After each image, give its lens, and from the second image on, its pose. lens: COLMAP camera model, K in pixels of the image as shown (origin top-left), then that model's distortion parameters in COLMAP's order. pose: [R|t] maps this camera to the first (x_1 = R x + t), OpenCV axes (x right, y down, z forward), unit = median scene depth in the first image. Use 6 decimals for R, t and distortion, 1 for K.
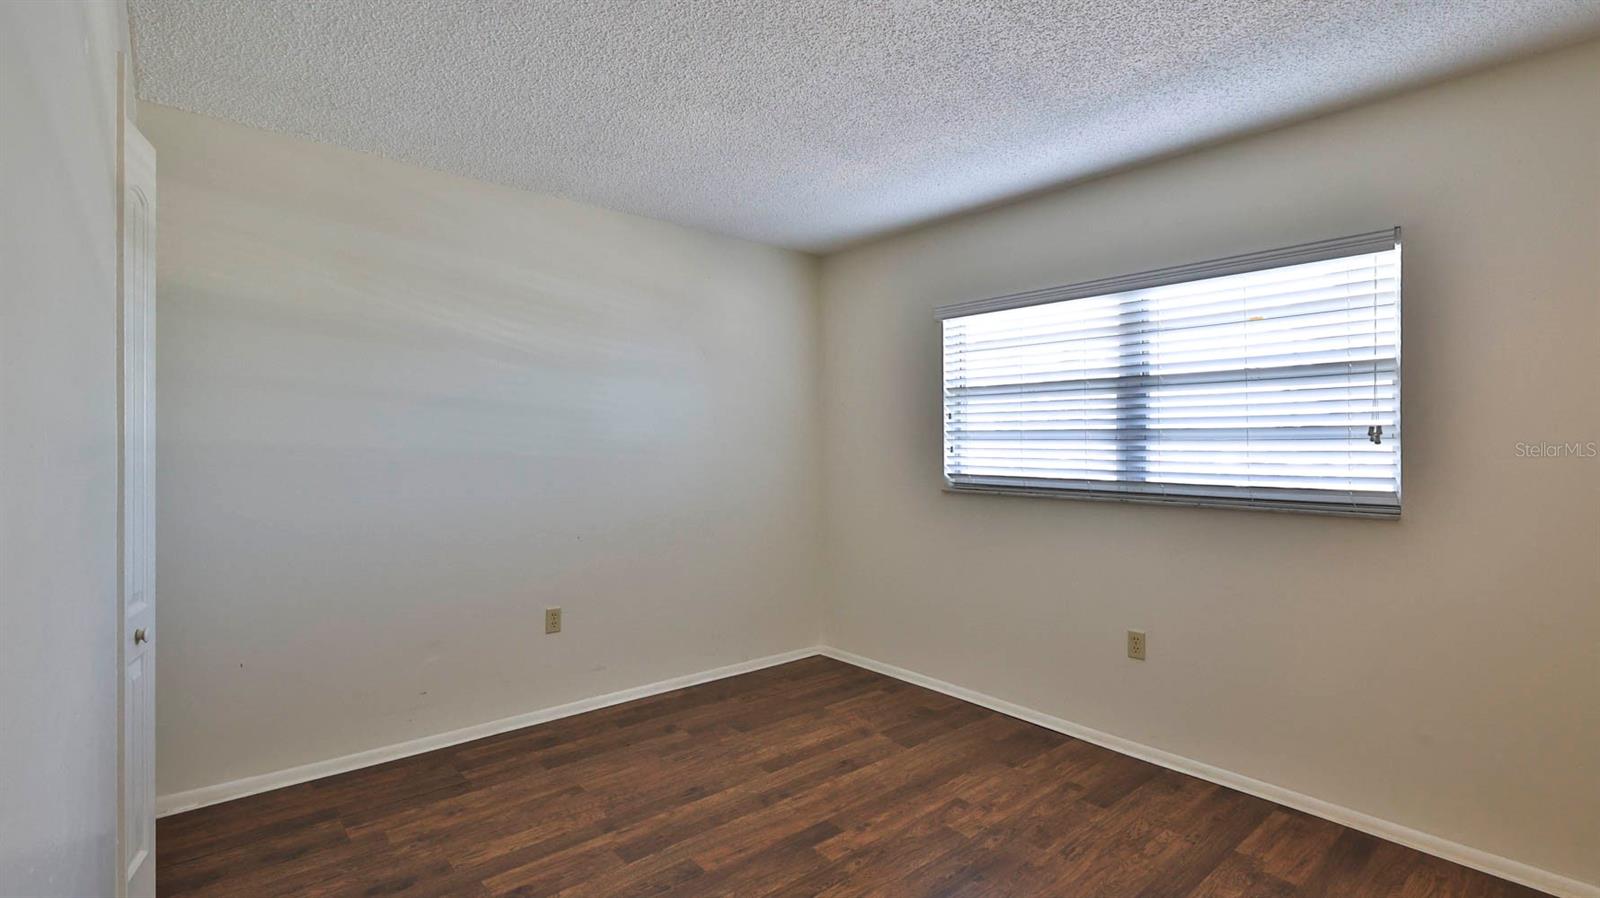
lens RADIAL K [[711.9, 0, 801.2], [0, 711.9, 441.9], [0, 0, 1]] dist [0.008791, -0.000470]
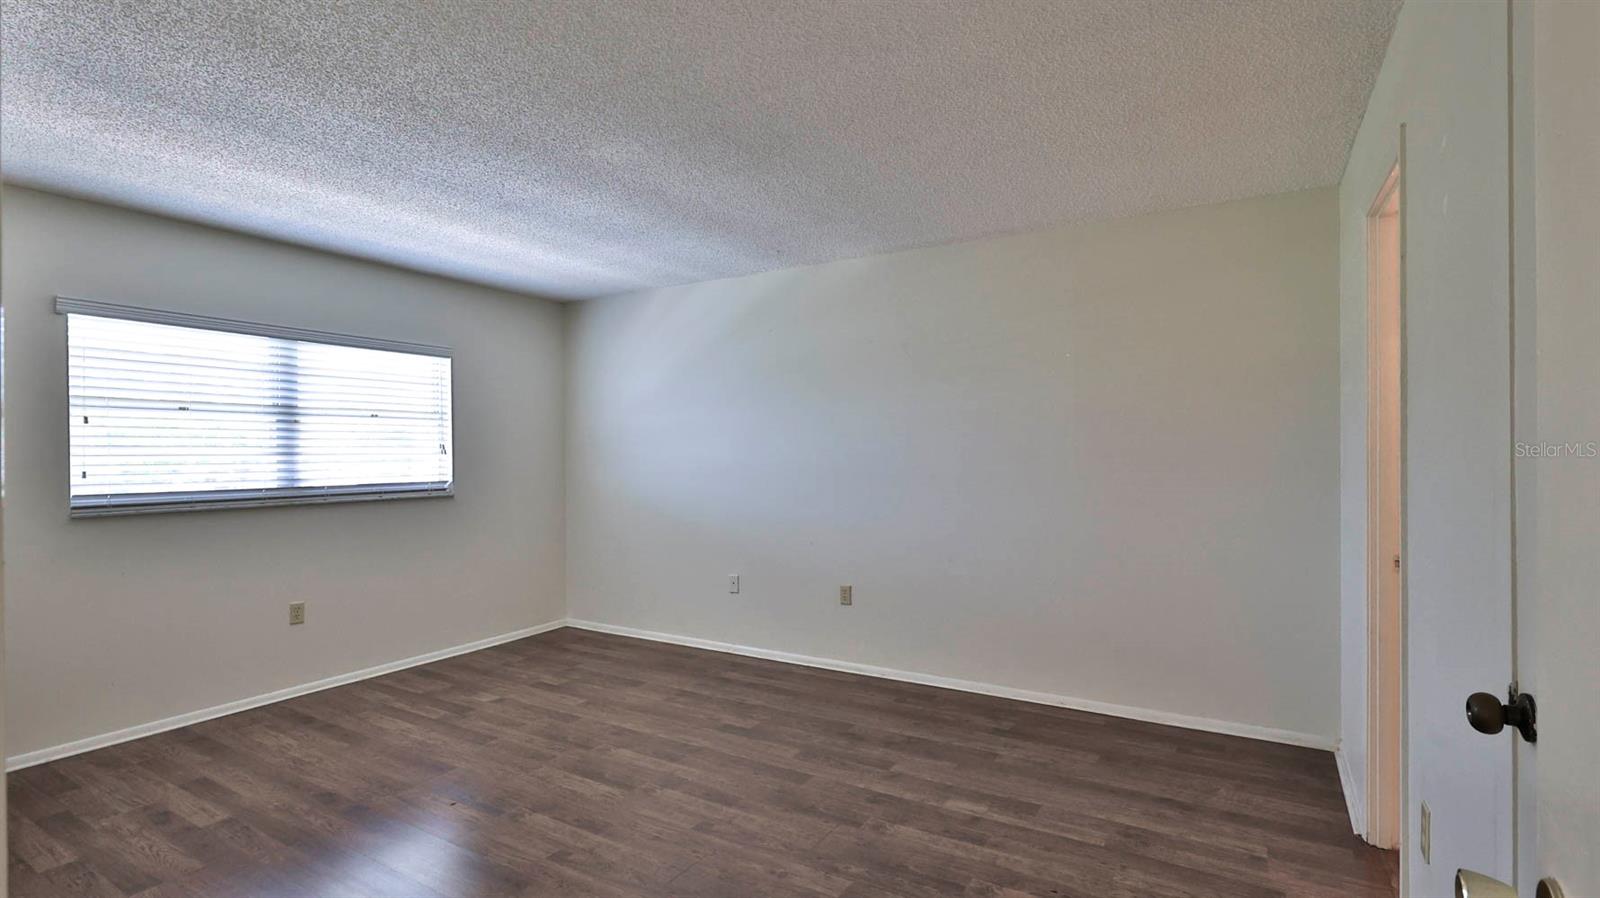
lens RADIAL K [[711.9, 0, 801.2], [0, 711.9, 441.9], [0, 0, 1]] dist [0.008791, -0.000470]
pose [[-0.365047, 0.006046, 0.930970, -1.044344], [0.003335, 0.999981, -0.005187, -0.016542], [-0.930983, 0.001211, -0.365060, 0.603590]]
